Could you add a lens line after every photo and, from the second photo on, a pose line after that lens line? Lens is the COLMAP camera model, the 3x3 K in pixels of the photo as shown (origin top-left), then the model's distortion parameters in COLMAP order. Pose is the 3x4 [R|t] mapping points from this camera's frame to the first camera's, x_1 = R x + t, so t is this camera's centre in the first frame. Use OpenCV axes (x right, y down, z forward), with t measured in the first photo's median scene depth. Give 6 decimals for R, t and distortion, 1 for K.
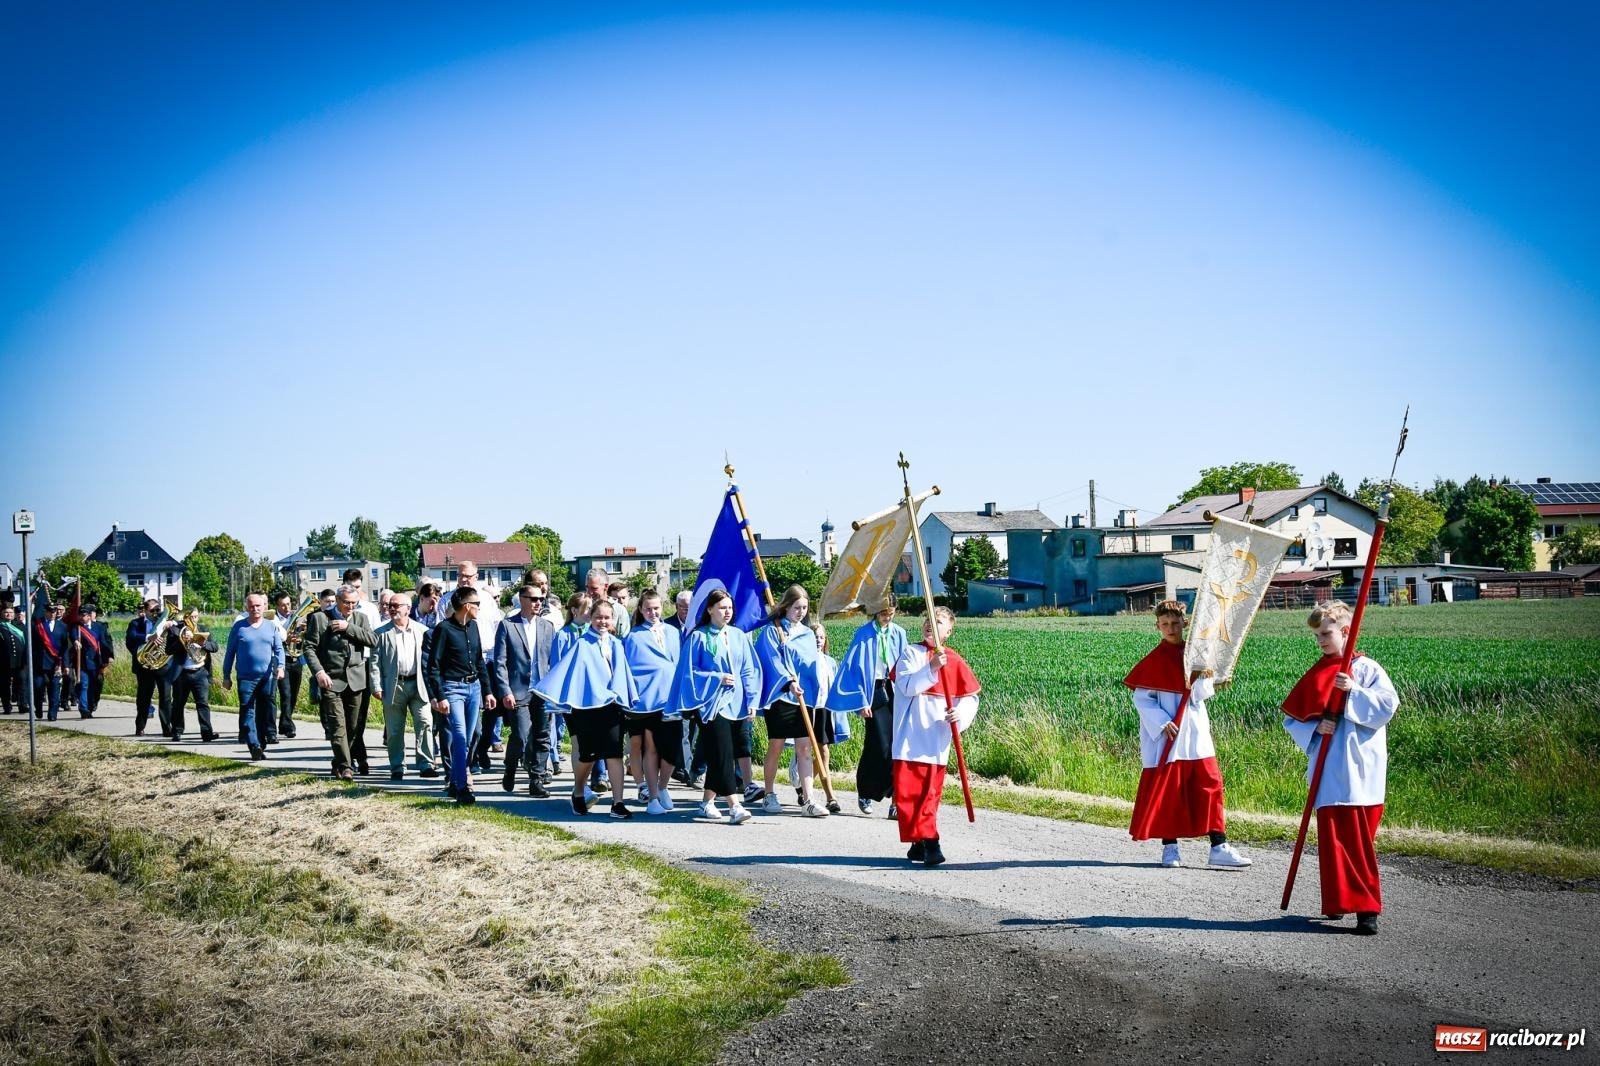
lens RADIAL K [[2394.7, 0, 796.1], [0, 2394.7, 539.1], [0, 0, 1]] dist [0.001306, 0.000000]
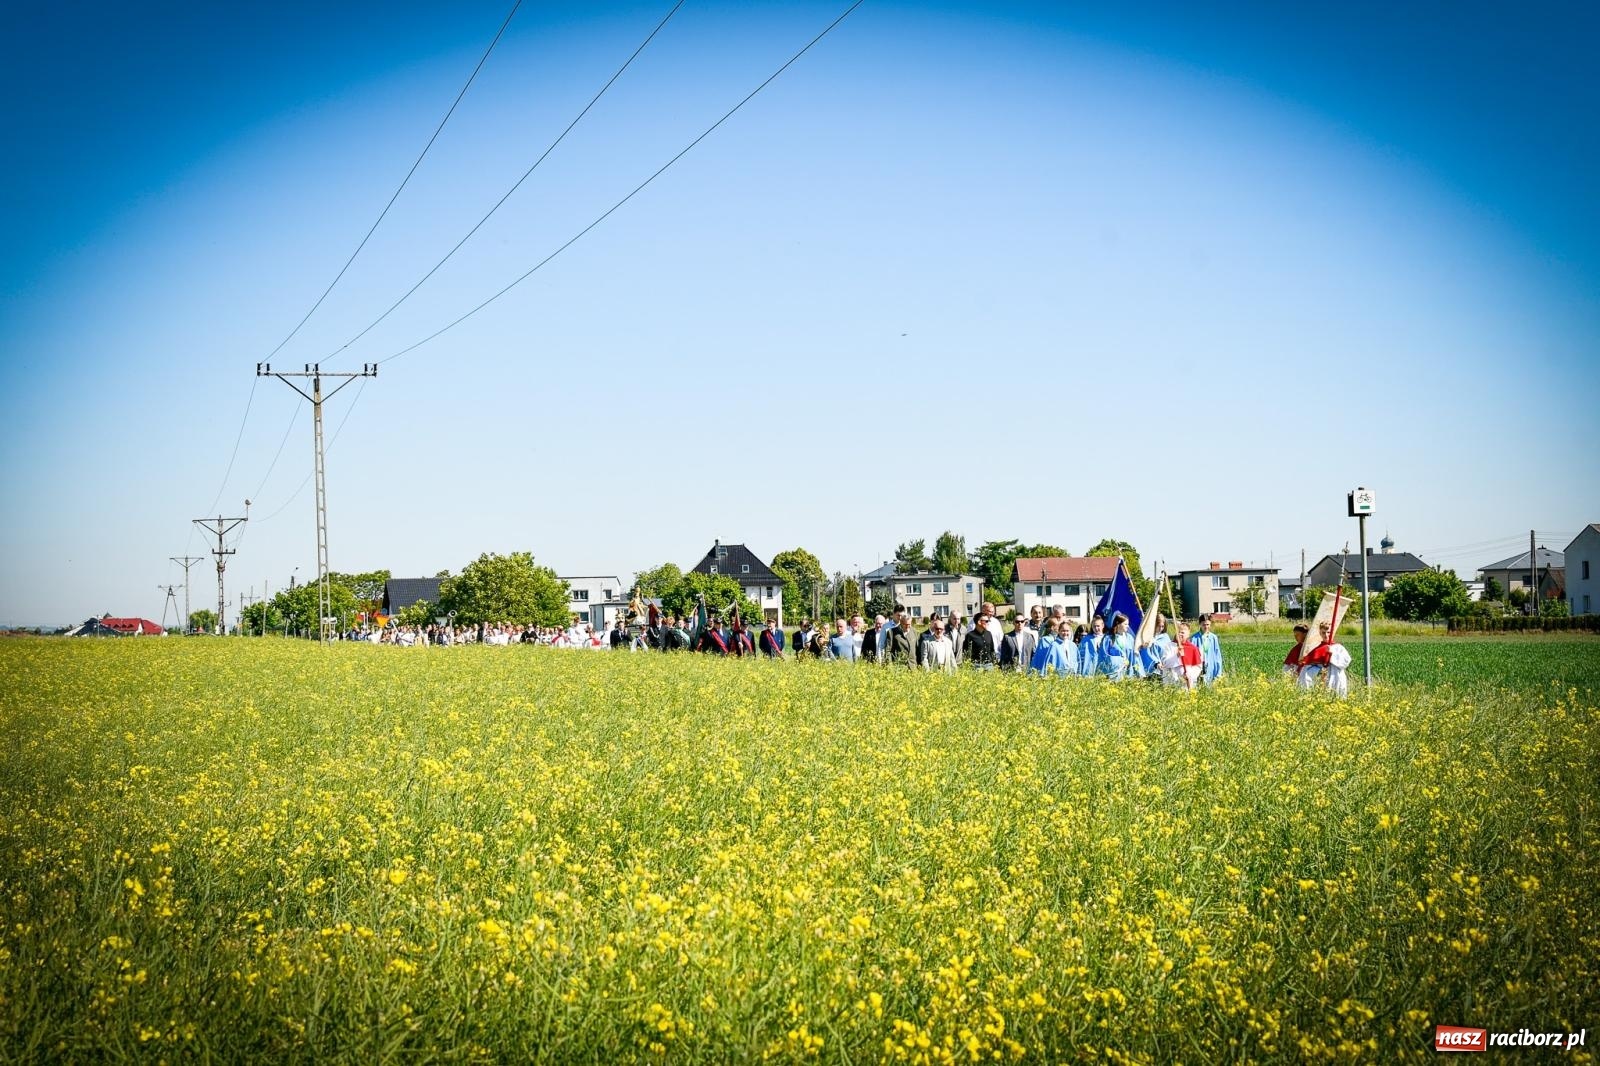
lens RADIAL K [[2394.7, 0, 797.1], [0, 2394.7, 528.5], [0, 0, 1]] dist [0.001306, 0.000000]
pose [[0.975697, -0.001668, -0.219118, -0.047861], [-0.000828, 0.999936, -0.011300, 0.001617], [0.219123, 0.011207, 0.975633, 0.023314]]
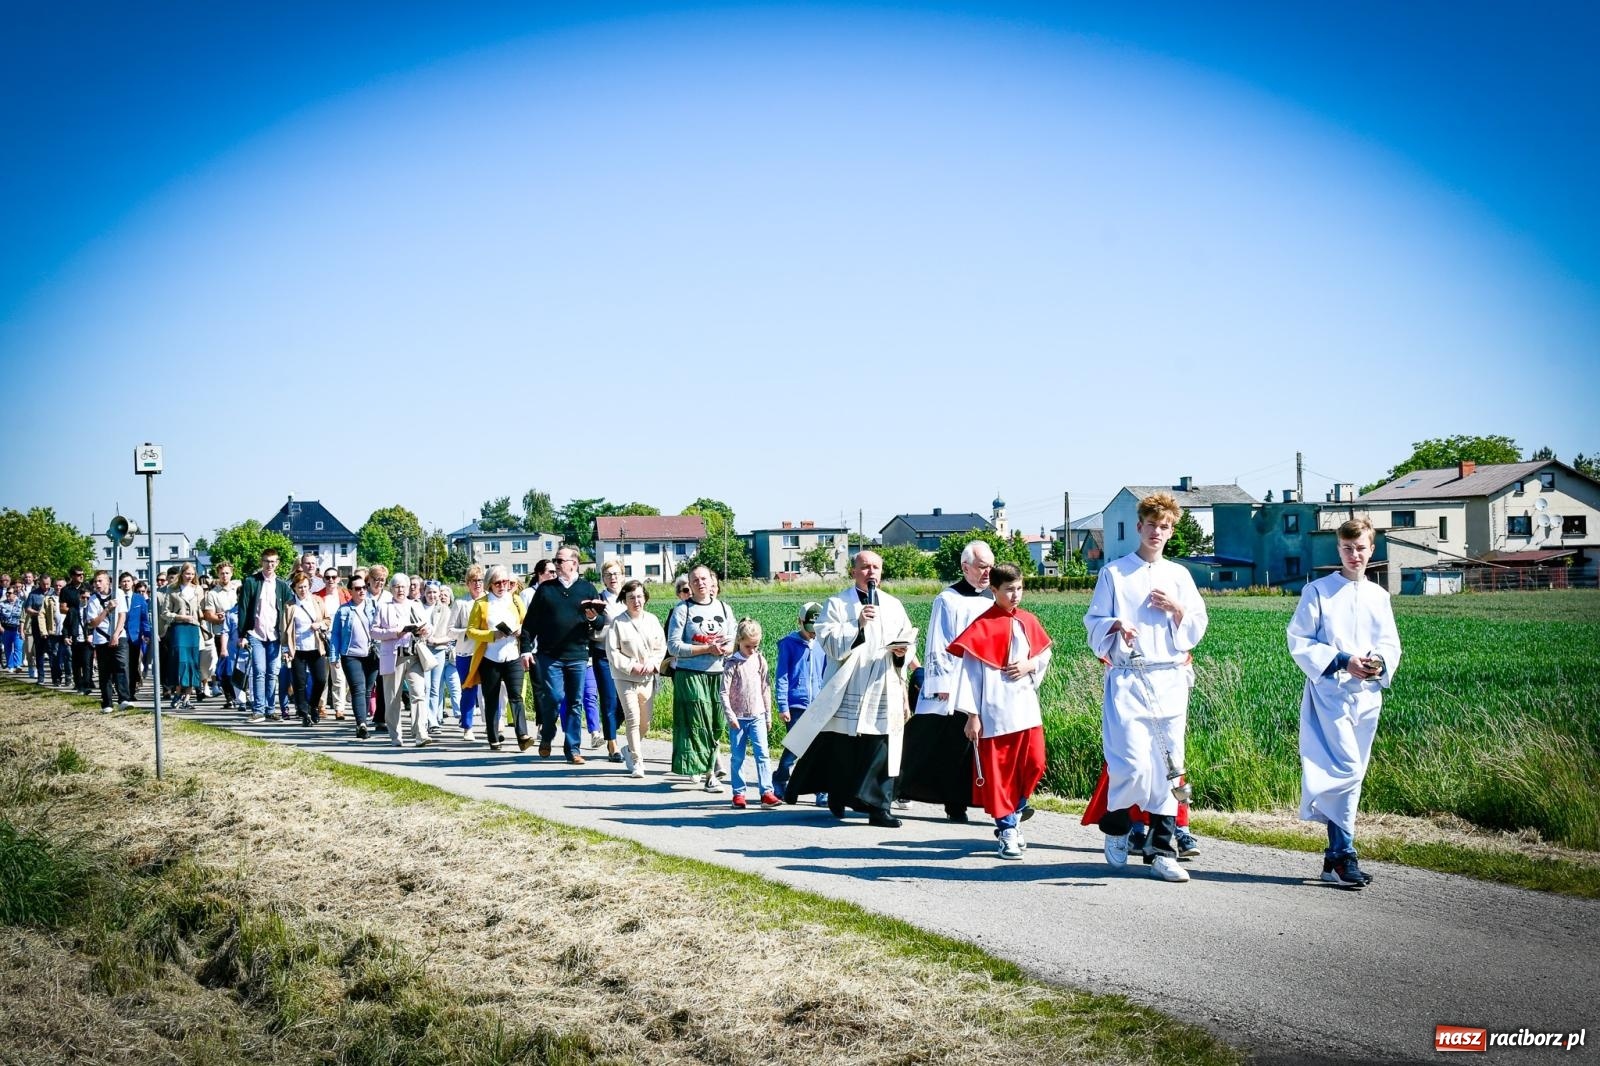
lens RADIAL K [[2394.7, 0, 797.7], [0, 2394.7, 530.4], [0, 0, 1]] dist [0.001306, 0.000000]
pose [[0.997599, 0.007312, -0.068864, -0.009455], [-0.006882, 0.999955, 0.006479, 0.001315], [0.068908, -0.005989, 0.997605, 0.037441]]
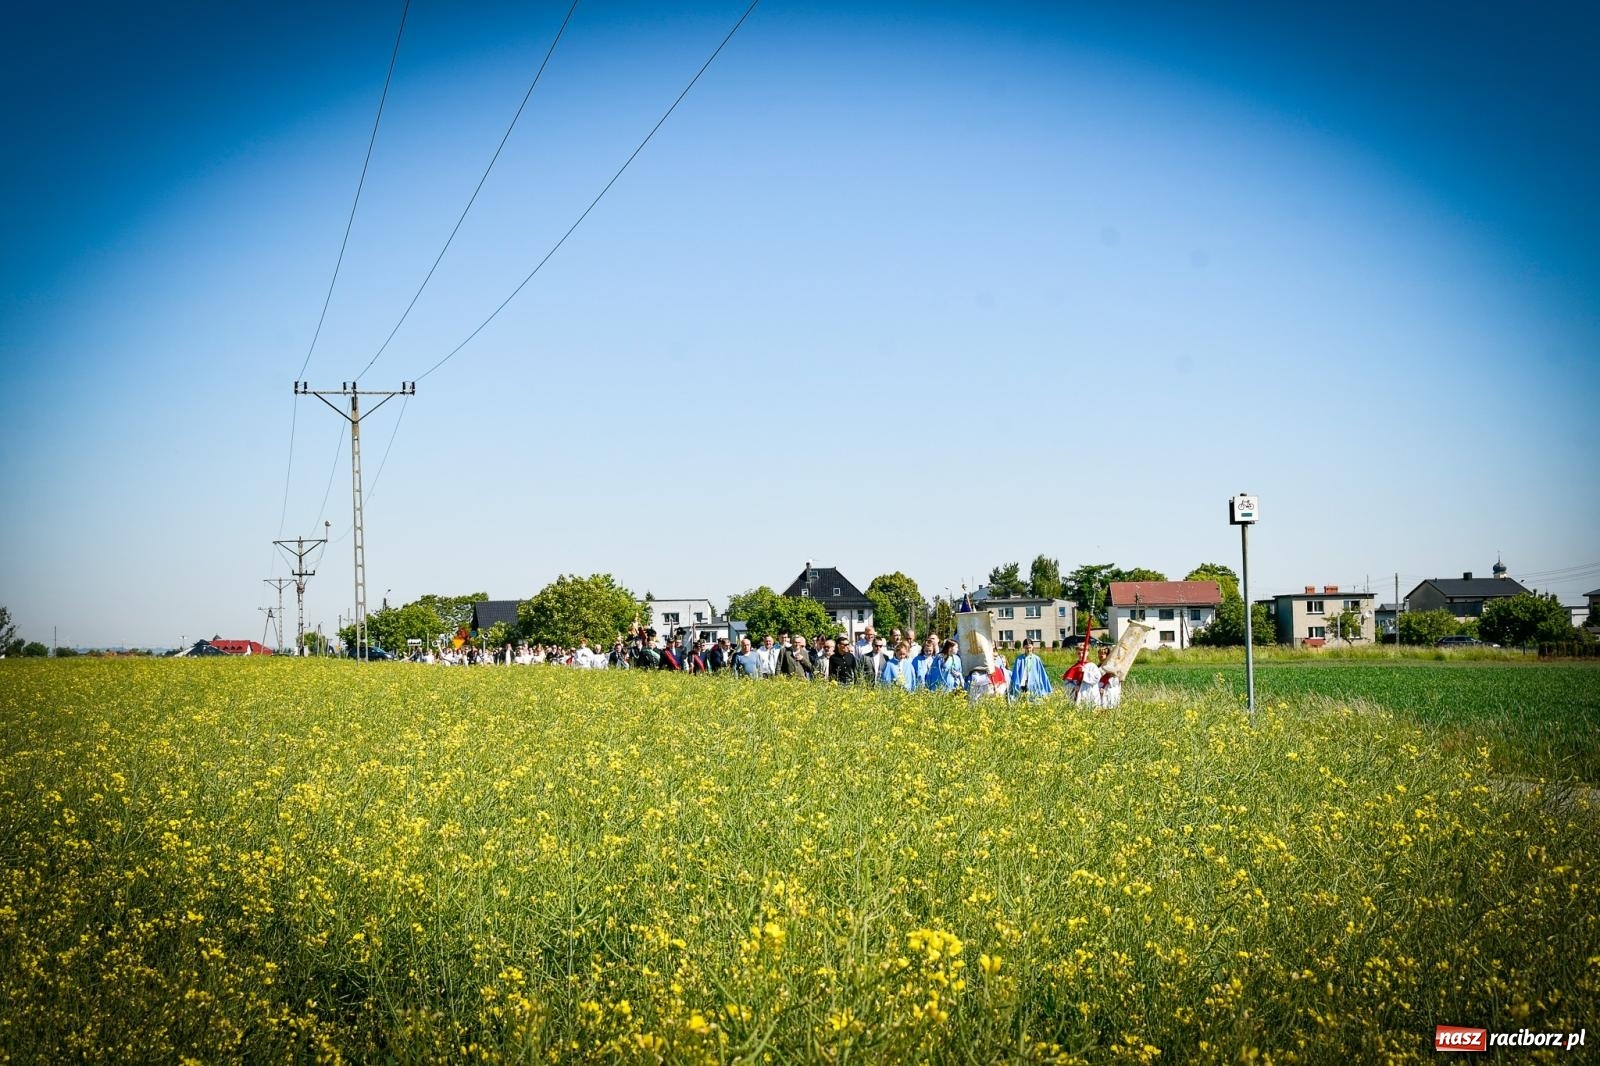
lens RADIAL K [[2394.7, 0, 799.6], [0, 2394.7, 537.8], [0, 0, 1]] dist [0.001306, 0.000000]
pose [[0.965045, -0.001596, -0.262081, -0.037423], [-0.003068, 0.999844, -0.017385, 0.002252], [0.262068, 0.017581, 0.964889, 0.032862]]
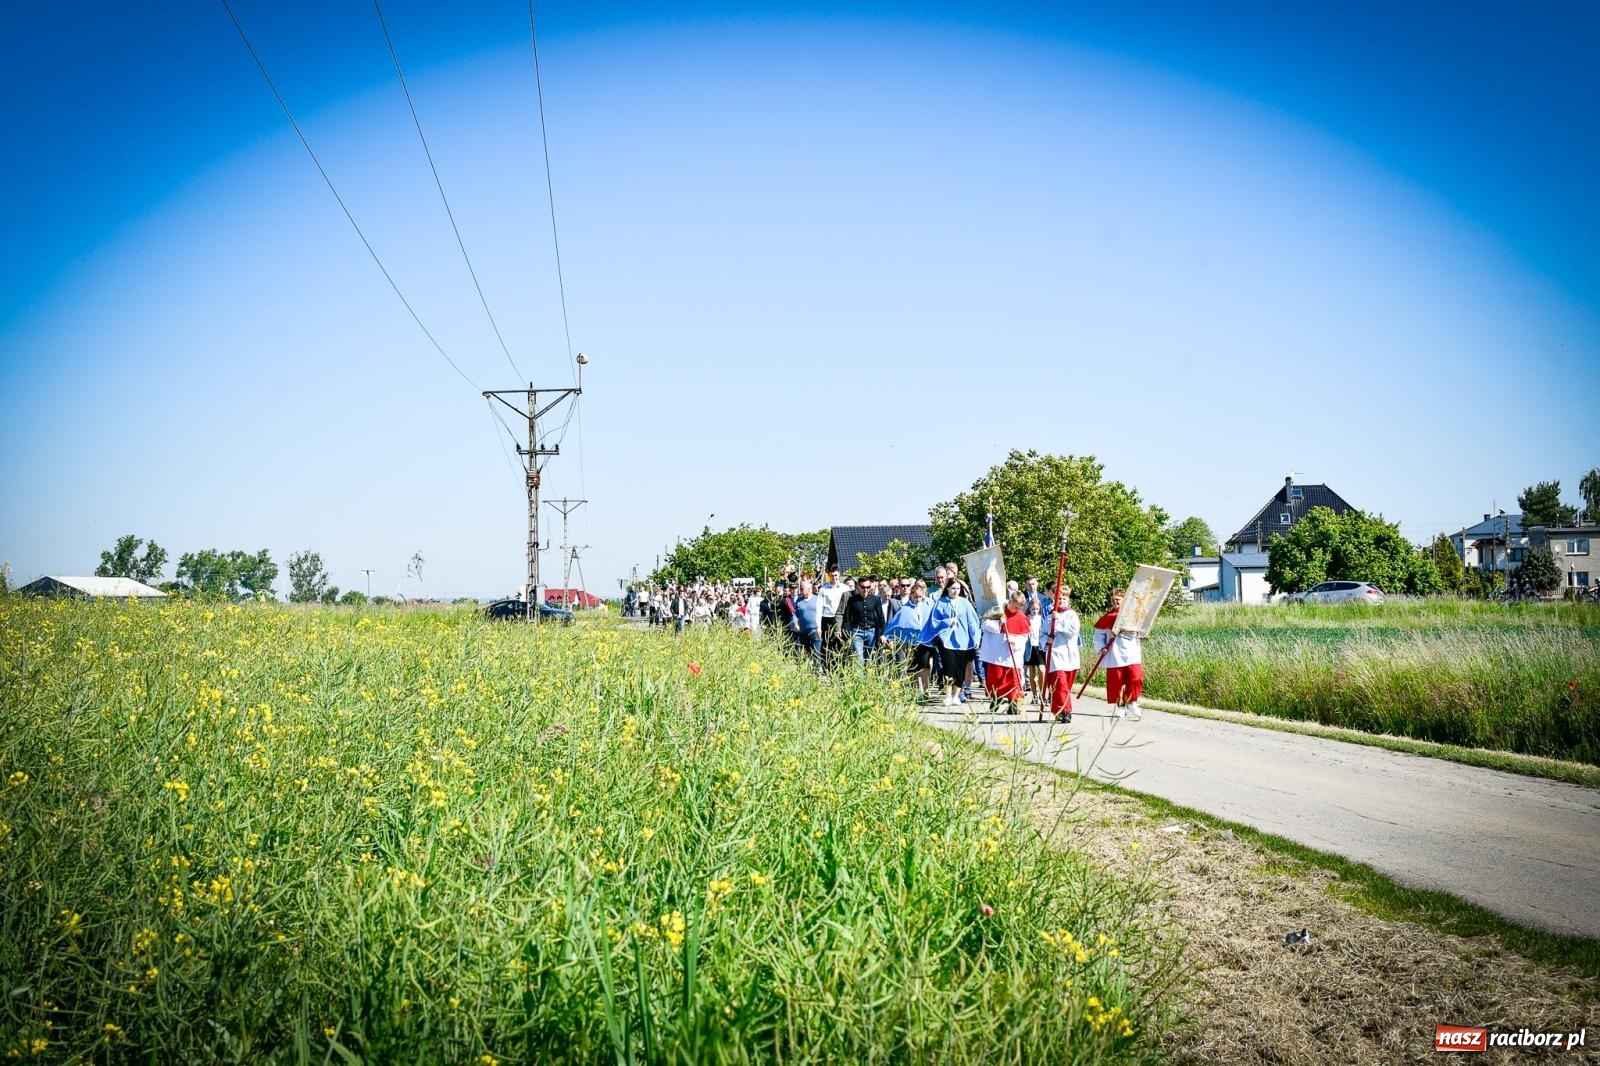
lens RADIAL K [[2394.7, 0, 802.2], [0, 2394.7, 537.4], [0, 0, 1]] dist [0.001306, 0.000000]
pose [[0.919660, 0.002612, -0.392708, -0.228821], [-0.001587, 0.999994, 0.002934, 0.018054], [0.392713, -0.002075, 0.919659, 0.462387]]
